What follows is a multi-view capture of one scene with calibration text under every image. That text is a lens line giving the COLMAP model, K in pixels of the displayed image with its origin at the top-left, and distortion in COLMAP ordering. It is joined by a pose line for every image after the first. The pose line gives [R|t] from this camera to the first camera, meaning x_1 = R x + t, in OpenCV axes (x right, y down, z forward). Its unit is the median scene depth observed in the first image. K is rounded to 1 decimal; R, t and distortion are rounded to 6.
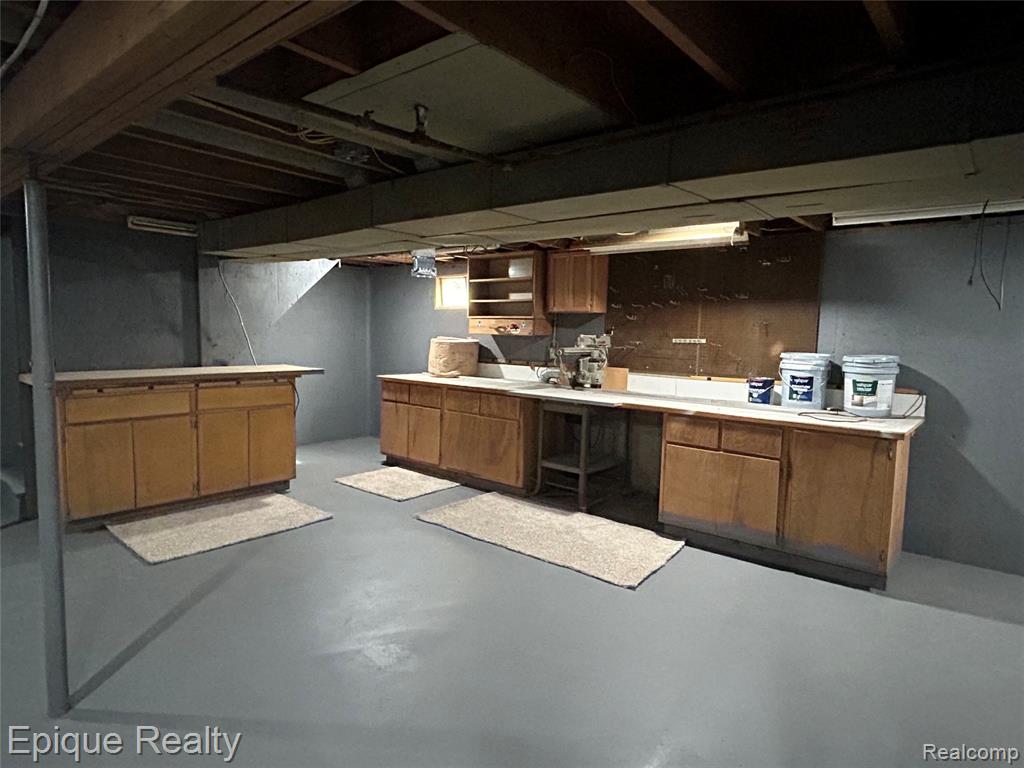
lens RADIAL K [[602.2, 0, 515.8], [0, 602.2, 386.6], [0, 0, 1]] dist [-0.002666, -0.001513]
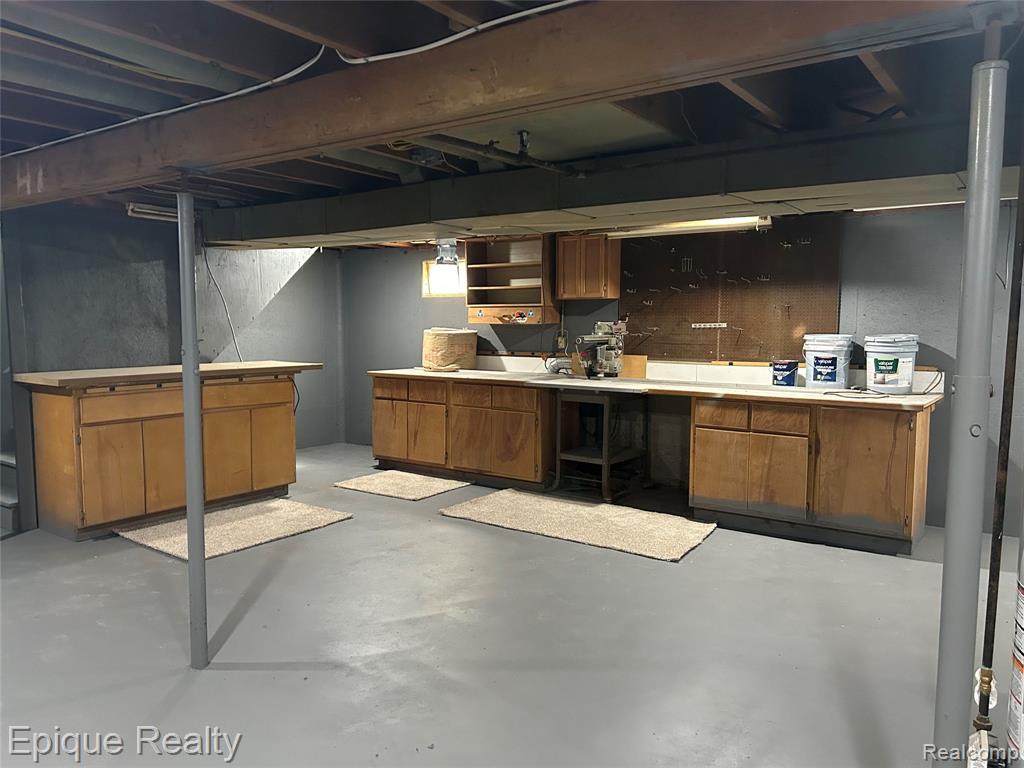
lens RADIAL K [[768.5, 0, 508.4], [0, 768.5, 392.6], [0, 0, 1]] dist [0.061836, -0.057484]
pose [[0.997033, -0.026302, 0.072349, -0.146682], [0.026280, 0.999654, 0.001255, 0.025418], [-0.072357, 0.000650, 0.997379, -0.253166]]
